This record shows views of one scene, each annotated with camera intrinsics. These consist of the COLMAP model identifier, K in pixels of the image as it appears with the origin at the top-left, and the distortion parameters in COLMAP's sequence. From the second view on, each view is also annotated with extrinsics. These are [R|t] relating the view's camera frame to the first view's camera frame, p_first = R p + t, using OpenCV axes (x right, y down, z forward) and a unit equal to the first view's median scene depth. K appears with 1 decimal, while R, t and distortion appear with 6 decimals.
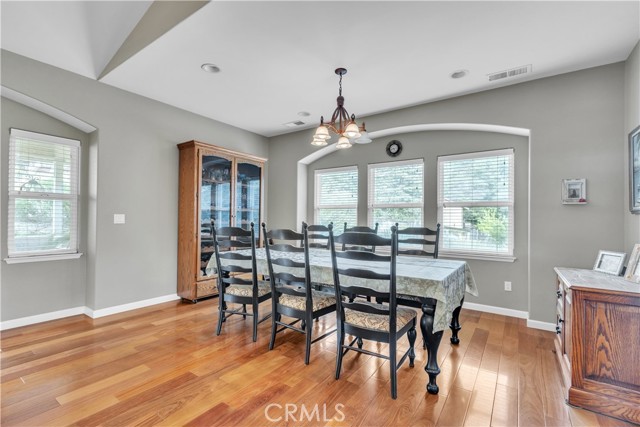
lens RADIAL K [[293.7, 0, 313.4], [0, 293.7, 215.1], [0, 0, 1]] dist [0.000297, -0.000074]
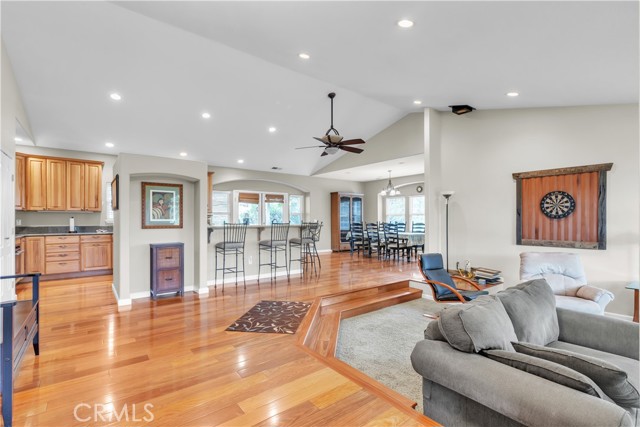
lens RADIAL K [[293.7, 0, 313.4], [0, 293.7, 215.1], [0, 0, 1]] dist [0.000297, -0.000074]
pose [[0.952632, -0.017603, -0.303614, 0.190922], [0.016222, 0.999843, -0.007072, -0.022520], [0.303691, 0.001812, 0.952769, -1.594647]]
